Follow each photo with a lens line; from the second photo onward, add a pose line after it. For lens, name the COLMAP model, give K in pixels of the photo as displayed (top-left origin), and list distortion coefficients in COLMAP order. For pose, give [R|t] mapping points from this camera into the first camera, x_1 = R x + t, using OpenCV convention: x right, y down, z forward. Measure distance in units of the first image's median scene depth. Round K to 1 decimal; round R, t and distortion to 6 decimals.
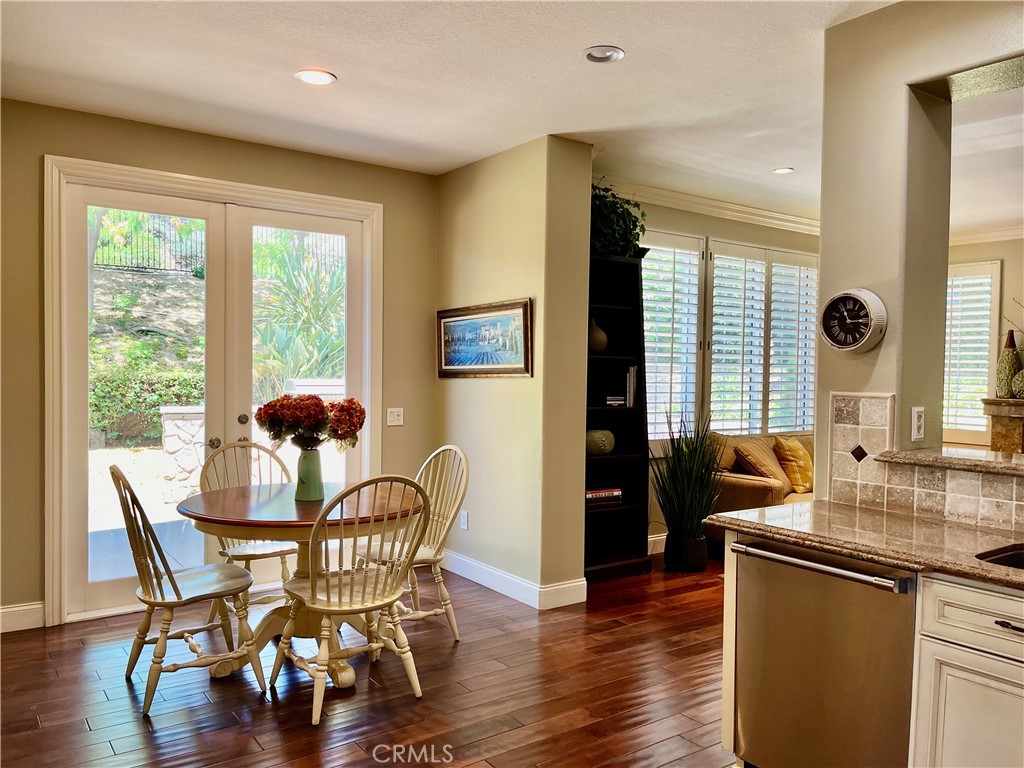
lens RADIAL K [[779.7, 0, 512.0], [0, 779.7, 384.0], [0, 0, 1]] dist [0.059872, -0.101963]
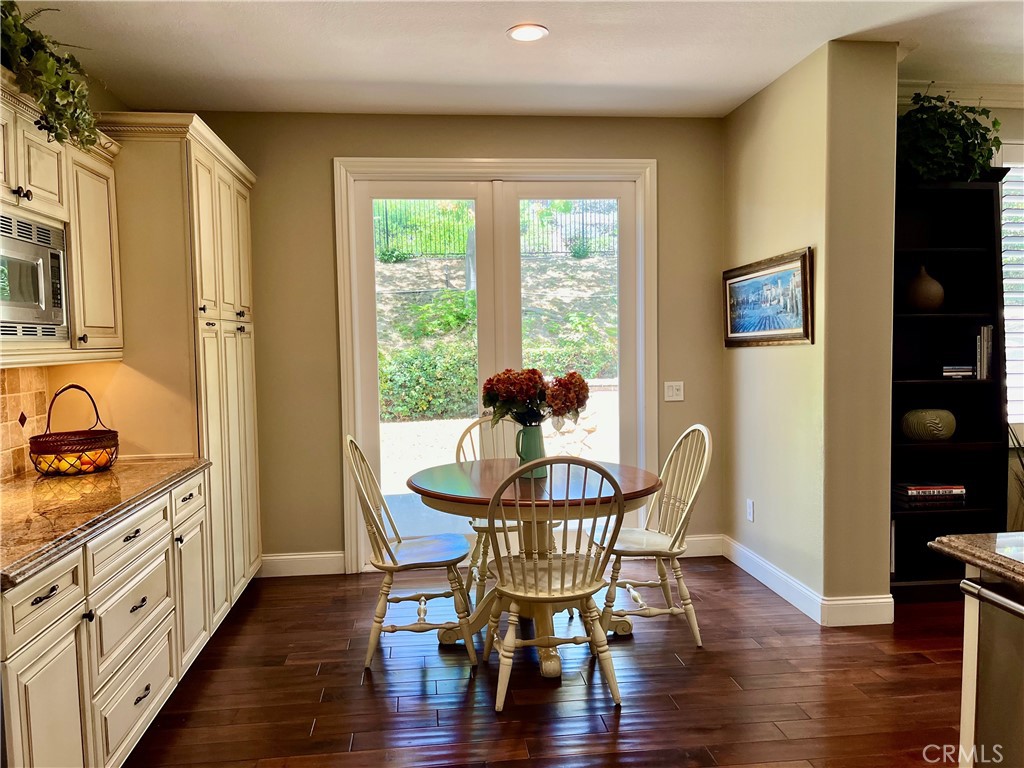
lens RADIAL K [[779.7, 0, 512.0], [0, 779.7, 384.0], [0, 0, 1]] dist [0.059872, -0.101963]
pose [[0.865627, -0.000828, -0.500689, 0.164950], [0.018638, 0.999359, 0.030572, 0.002170], [0.500343, -0.035796, 0.865087, 0.126505]]
